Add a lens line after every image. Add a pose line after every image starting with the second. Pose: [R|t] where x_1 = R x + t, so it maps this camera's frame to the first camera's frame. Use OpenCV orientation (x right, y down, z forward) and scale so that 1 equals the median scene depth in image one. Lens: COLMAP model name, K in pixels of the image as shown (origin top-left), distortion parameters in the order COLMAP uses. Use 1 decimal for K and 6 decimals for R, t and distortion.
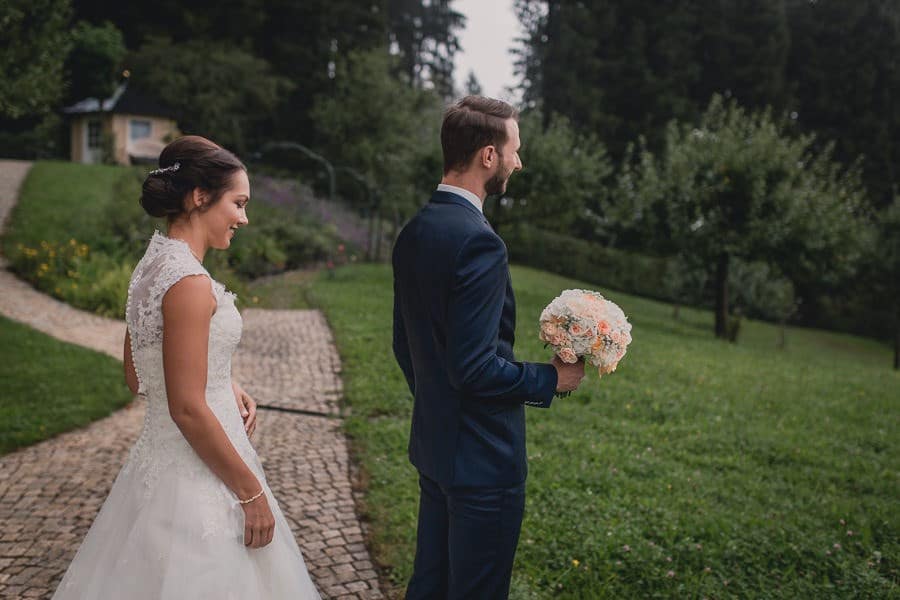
lens RADIAL K [[906.3, 0, 426.5], [0, 906.3, 282.4], [0, 0, 1]] dist [0.001387, 0.012913]
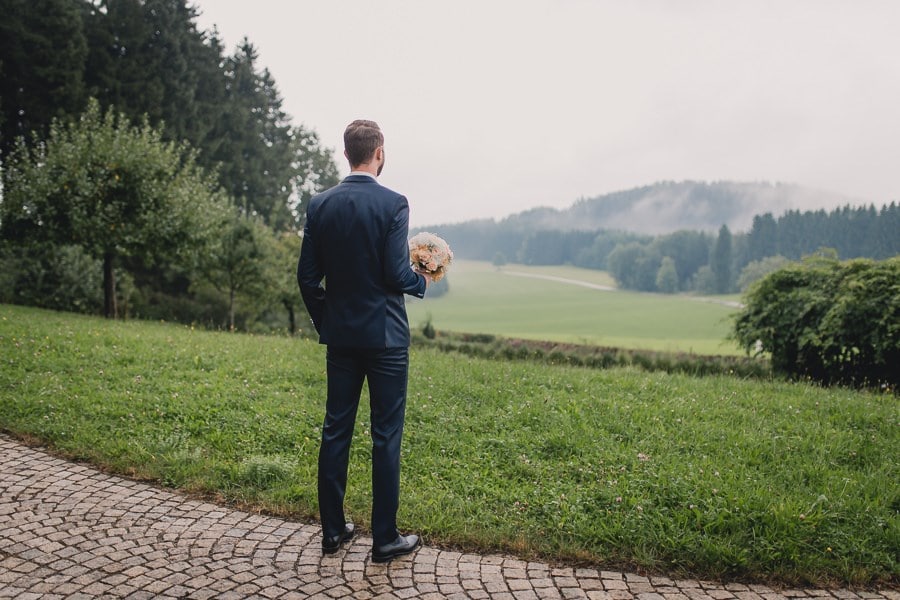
lens RADIAL K [[895.3, 0, 450.9], [0, 895.3, 292.4], [0, 0, 1]] dist [0.001003, 0.012941]
pose [[0.685036, -0.050282, 0.726772, -0.109490], [0.042844, 0.998669, 0.028709, 0.007788], [-0.727249, 0.011471, 0.686278, -0.026774]]
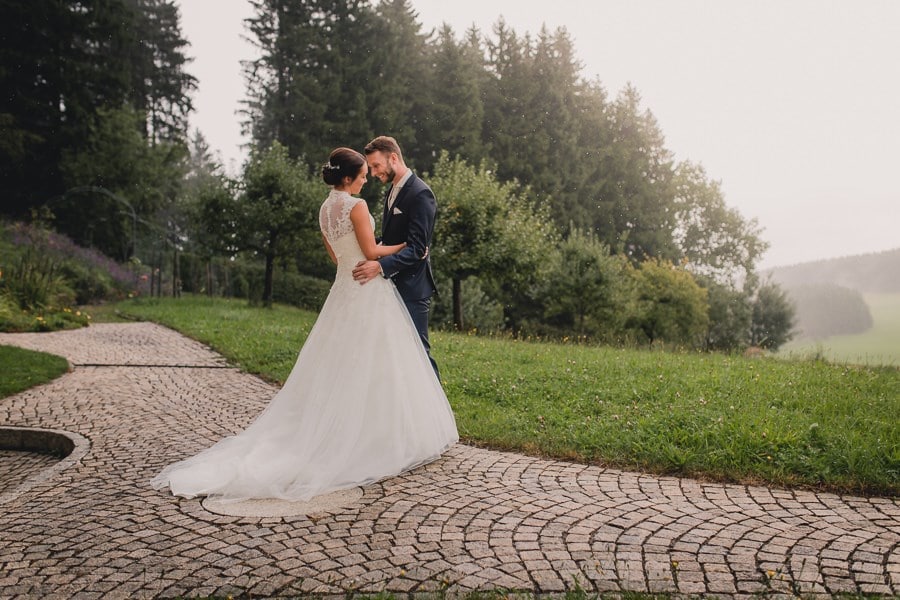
lens RADIAL K [[895.3, 0, 450.9], [0, 895.3, 292.4], [0, 0, 1]] dist [0.001003, 0.012941]
pose [[0.940170, -0.040009, 0.338348, -0.068207], [0.058114, 0.997360, -0.043544, 0.031569], [-0.335713, 0.060602, 0.940013, -0.116478]]
